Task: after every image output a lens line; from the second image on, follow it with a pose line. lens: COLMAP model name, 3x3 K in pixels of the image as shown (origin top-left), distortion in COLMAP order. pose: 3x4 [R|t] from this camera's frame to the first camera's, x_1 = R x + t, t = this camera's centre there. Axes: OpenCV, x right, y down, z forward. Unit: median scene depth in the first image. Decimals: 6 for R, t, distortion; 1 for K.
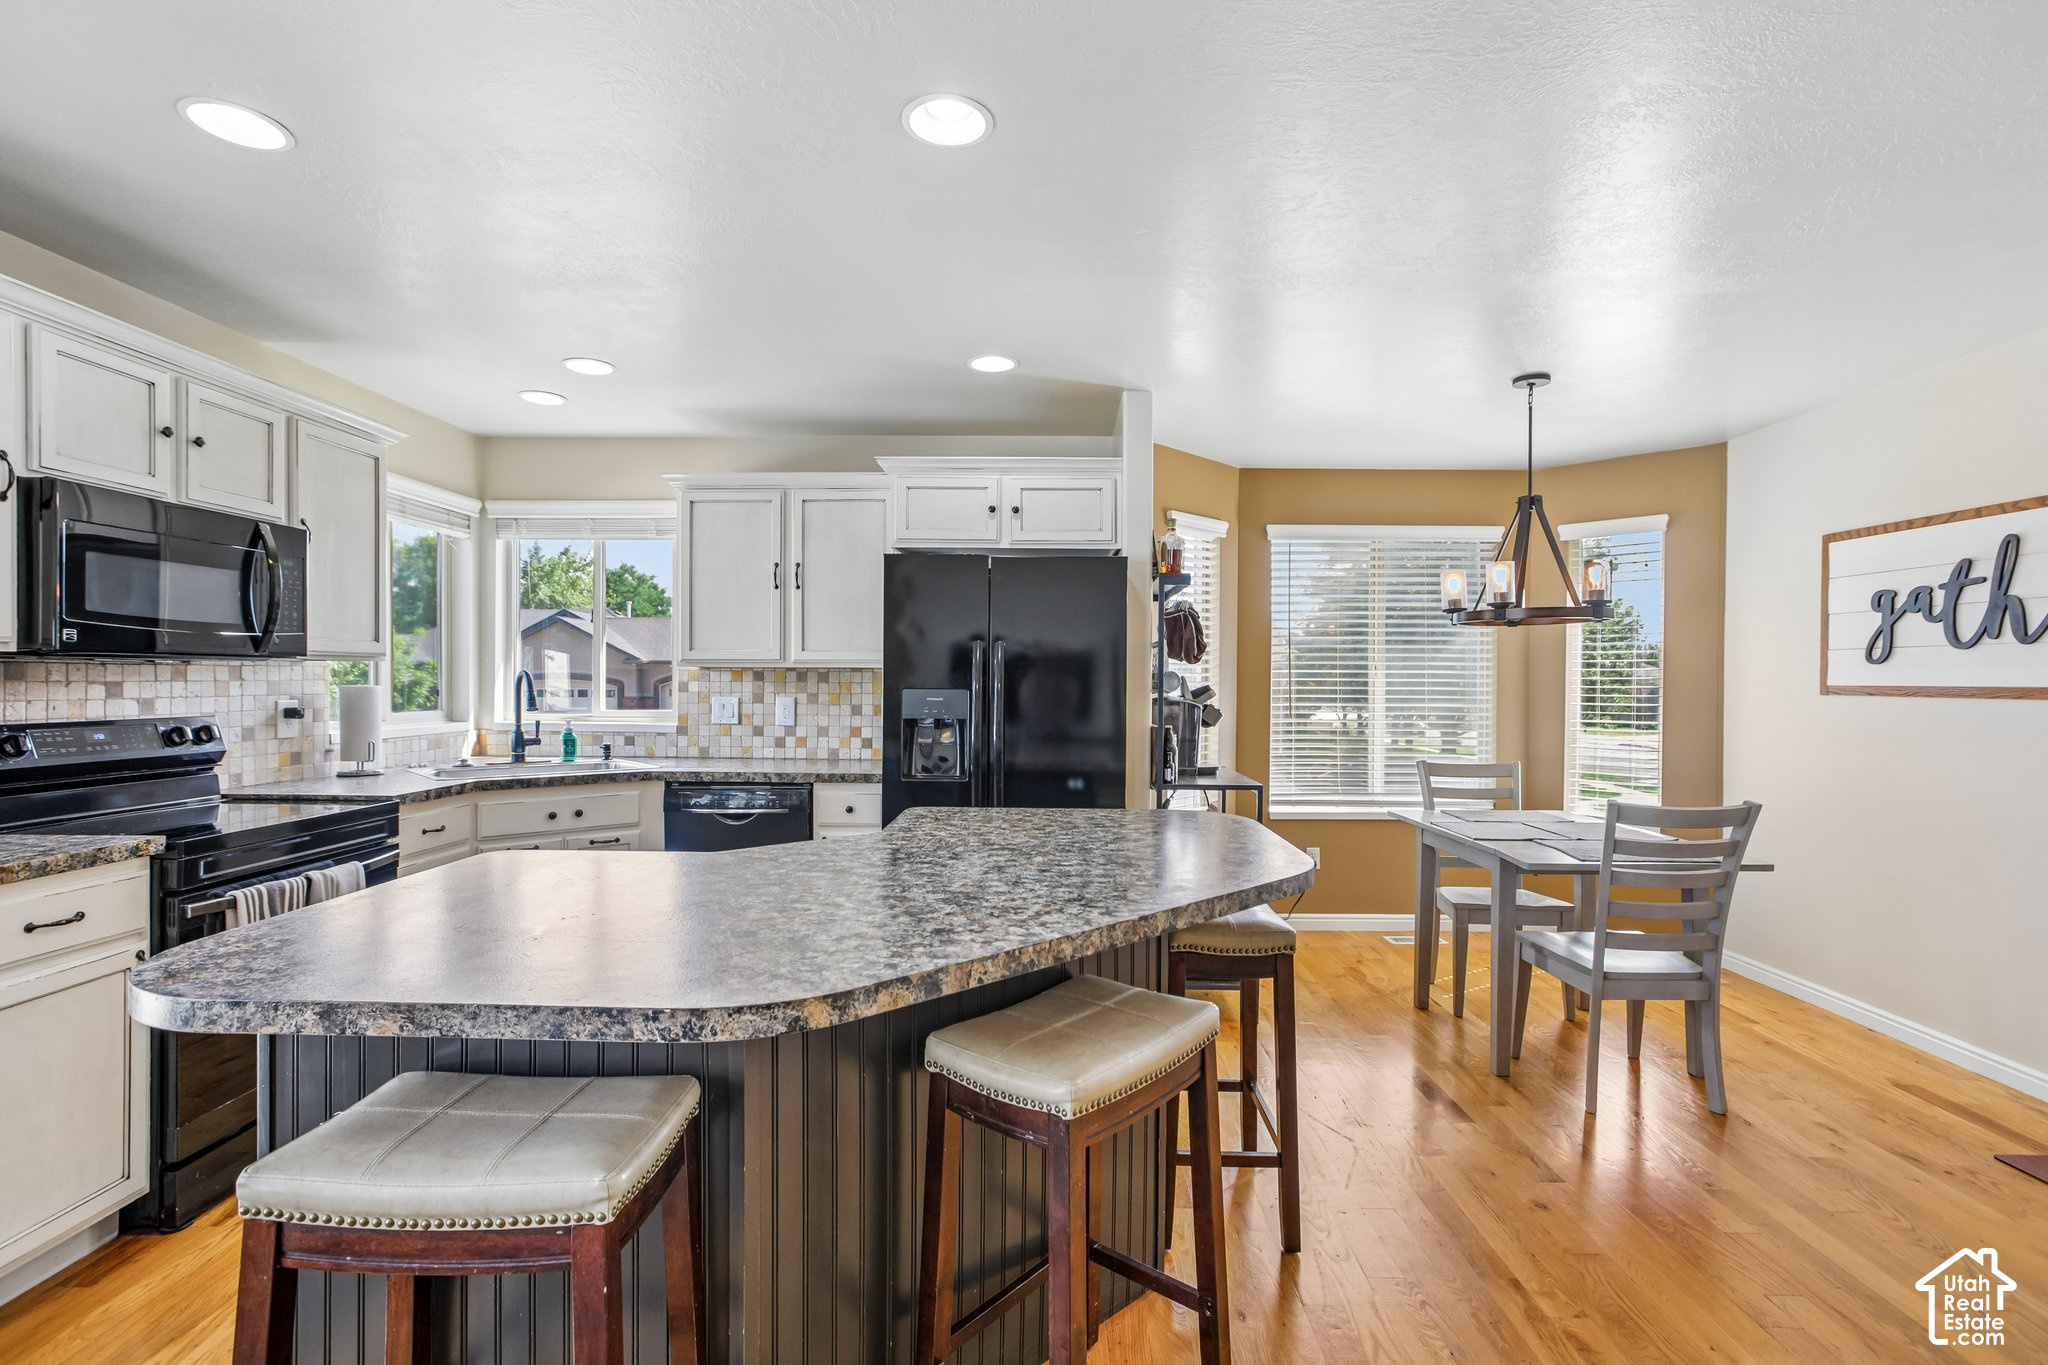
lens RADIAL K [[956.6, 0, 1021.7], [0, 956.6, 701.1], [0, 0, 1]] dist [-0.017022, 0.014810]
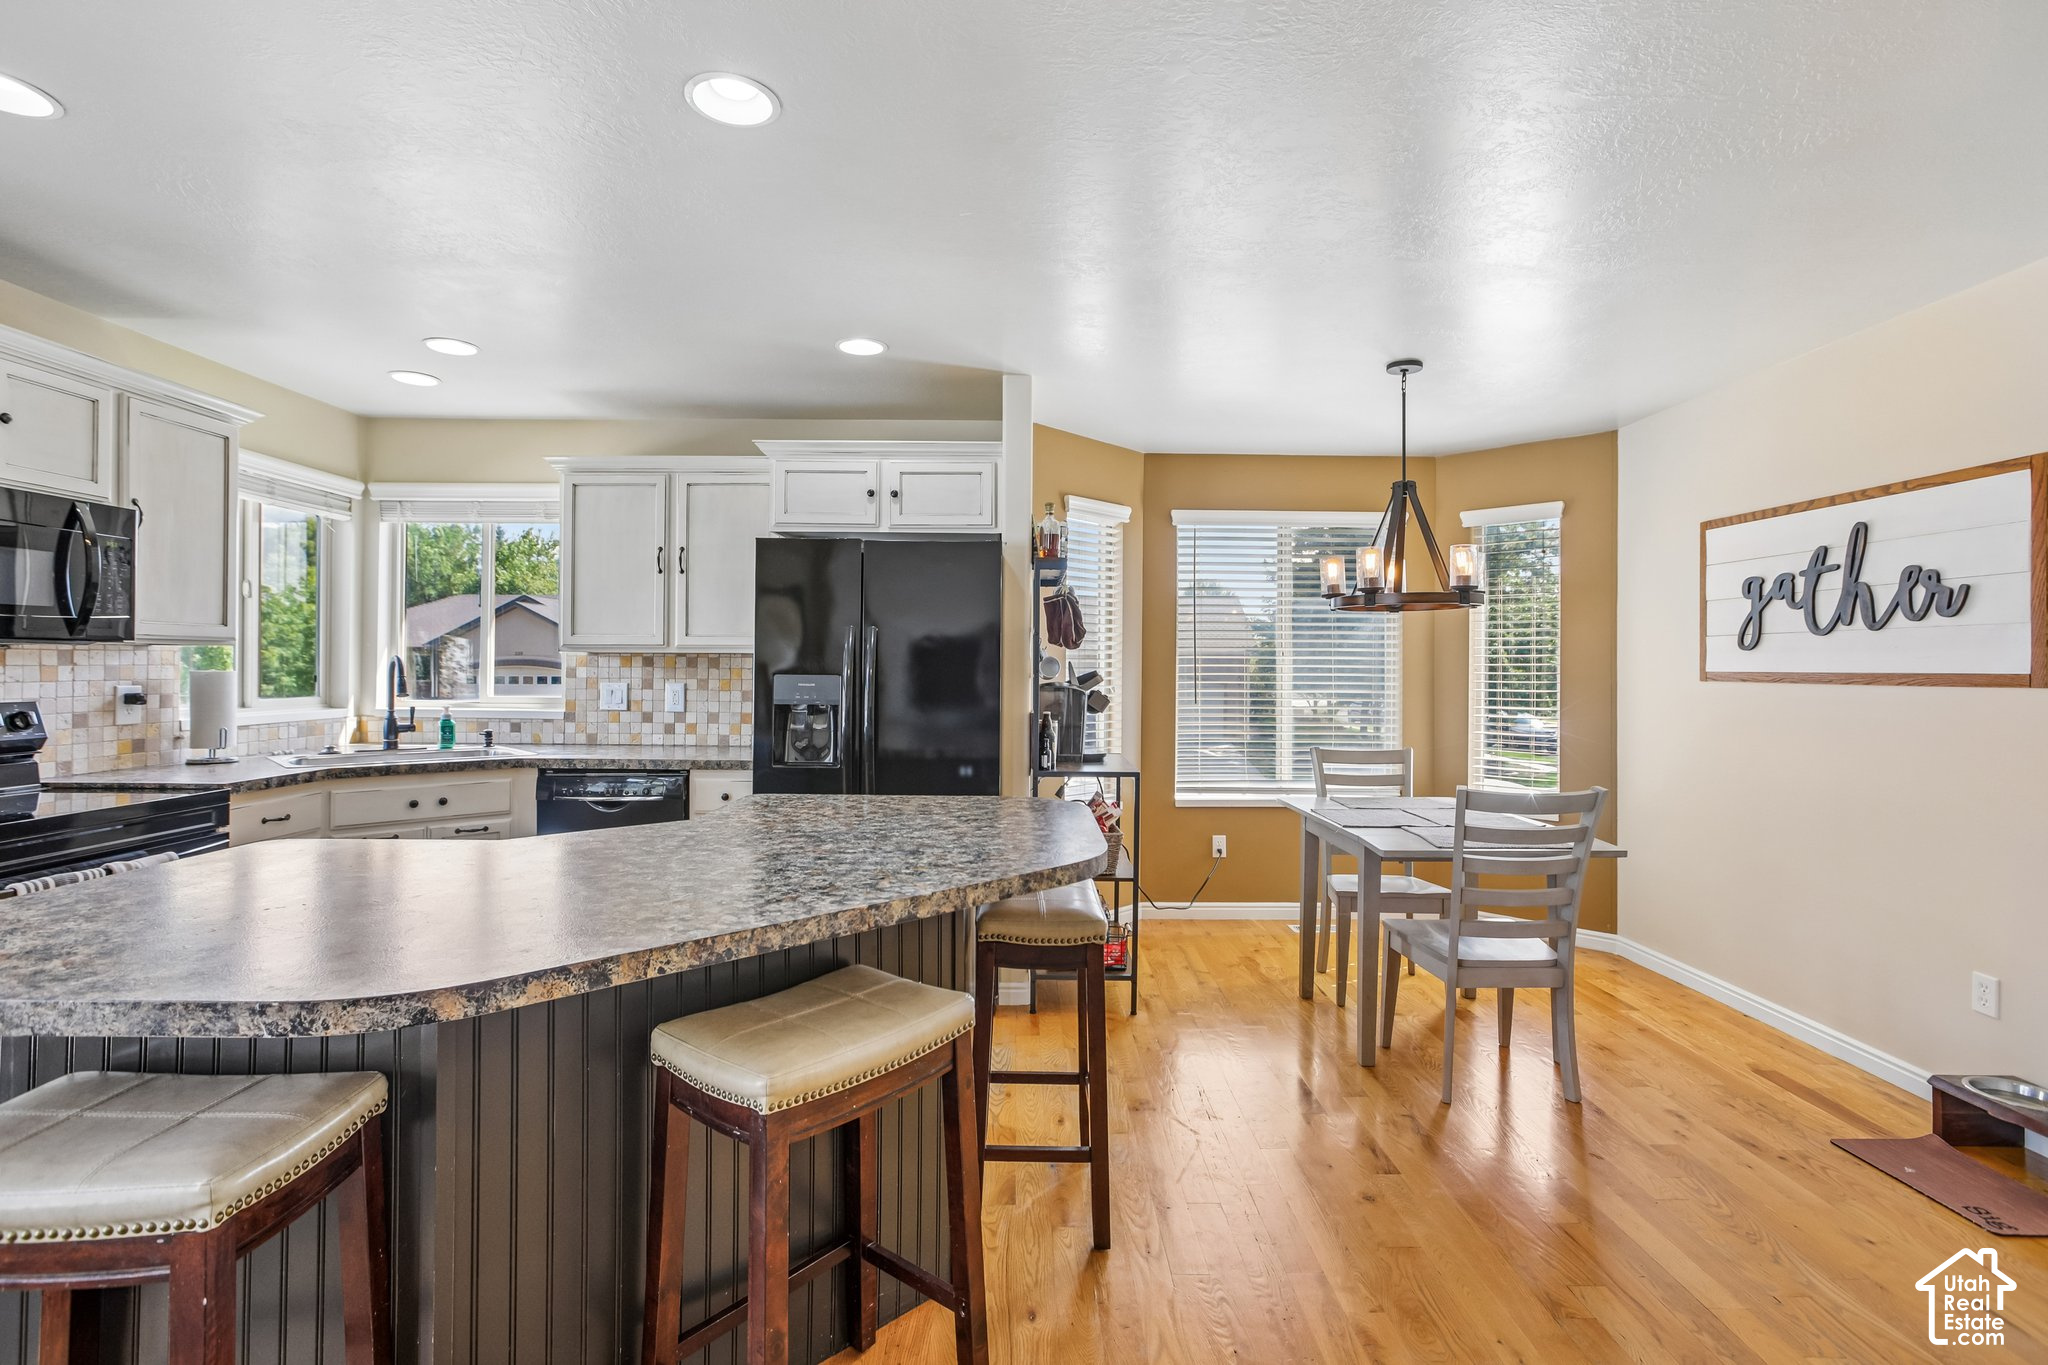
lens RADIAL K [[962.0, 0, 1039.6], [0, 962.0, 672.7], [0, 0, 1]] dist [-0.016227, 0.012800]
pose [[0.999808, 0.000553, 0.019604, 0.133218], [-0.000223, 0.999858, -0.016841, 0.002167], [-0.019611, 0.016833, 0.999666, 0.004625]]
